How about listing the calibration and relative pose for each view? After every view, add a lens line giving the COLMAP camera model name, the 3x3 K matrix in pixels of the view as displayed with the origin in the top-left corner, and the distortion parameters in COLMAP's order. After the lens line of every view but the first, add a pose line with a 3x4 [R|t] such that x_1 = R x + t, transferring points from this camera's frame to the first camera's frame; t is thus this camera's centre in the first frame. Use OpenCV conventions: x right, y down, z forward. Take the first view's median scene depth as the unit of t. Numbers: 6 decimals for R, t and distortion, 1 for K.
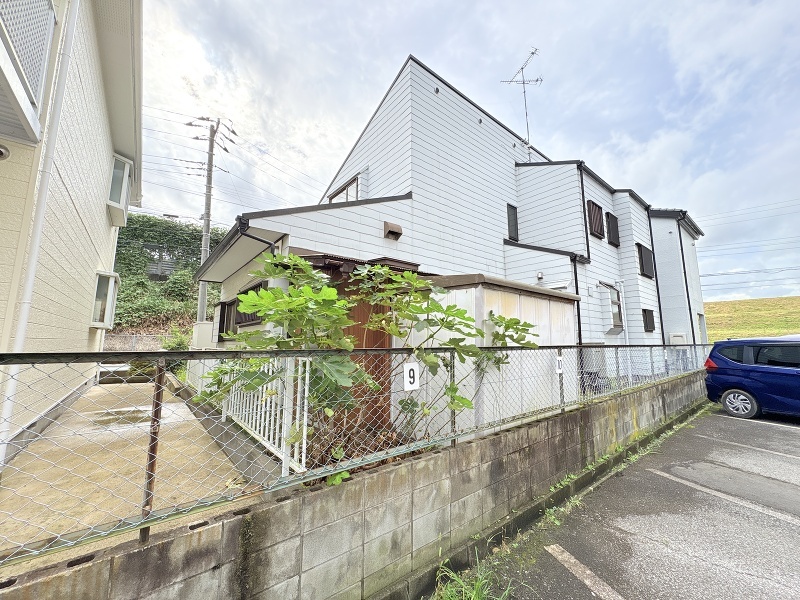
lens RADIAL K [[317.5, 0, 401.1], [0, 317.5, 298.9], [0, 0, 1]] dist [0.000179, 0.000230]
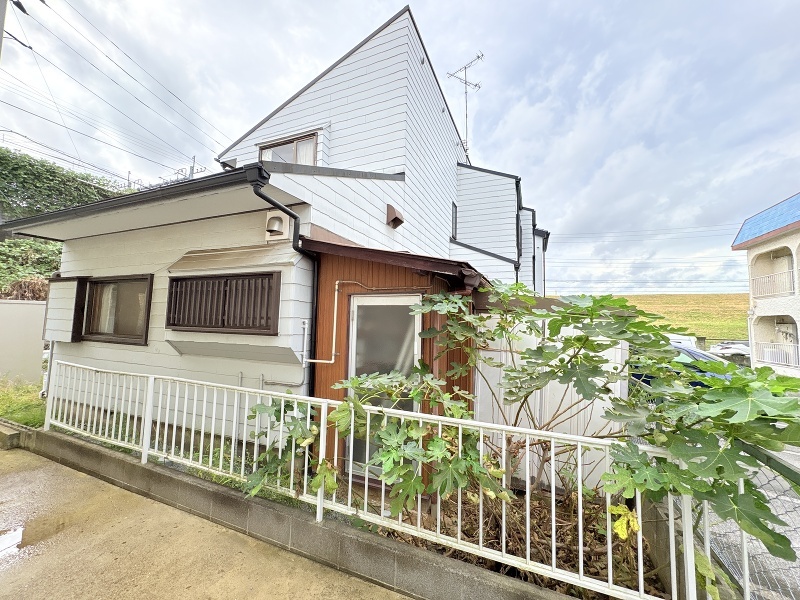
lens RADIAL K [[317.5, 0, 398.3], [0, 317.5, 297.7], [0, 0, 1]] dist [0.000179, 0.000230]
pose [[0.884310, 0.056224, 0.463503, -0.304435], [-0.088700, 0.994875, 0.048548, -0.033835], [-0.458398, -0.084044, 0.884765, 0.180174]]
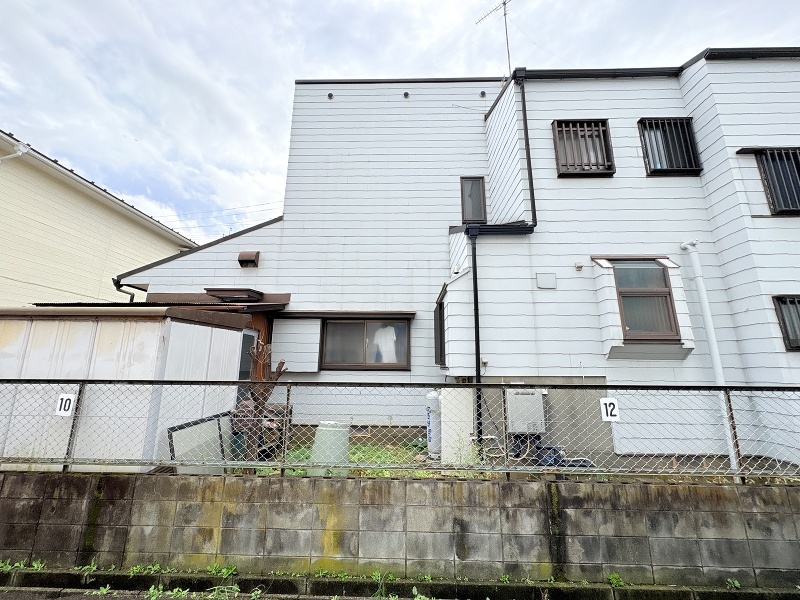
lens RADIAL K [[317.5, 0, 399.1], [0, 317.5, 299.9], [0, 0, 1]] dist [0.000179, 0.000230]
pose [[0.761857, -0.133291, -0.633883, 0.737735], [0.082881, 0.990615, -0.108690, 0.047806], [0.642421, 0.030269, 0.765754, 0.416499]]
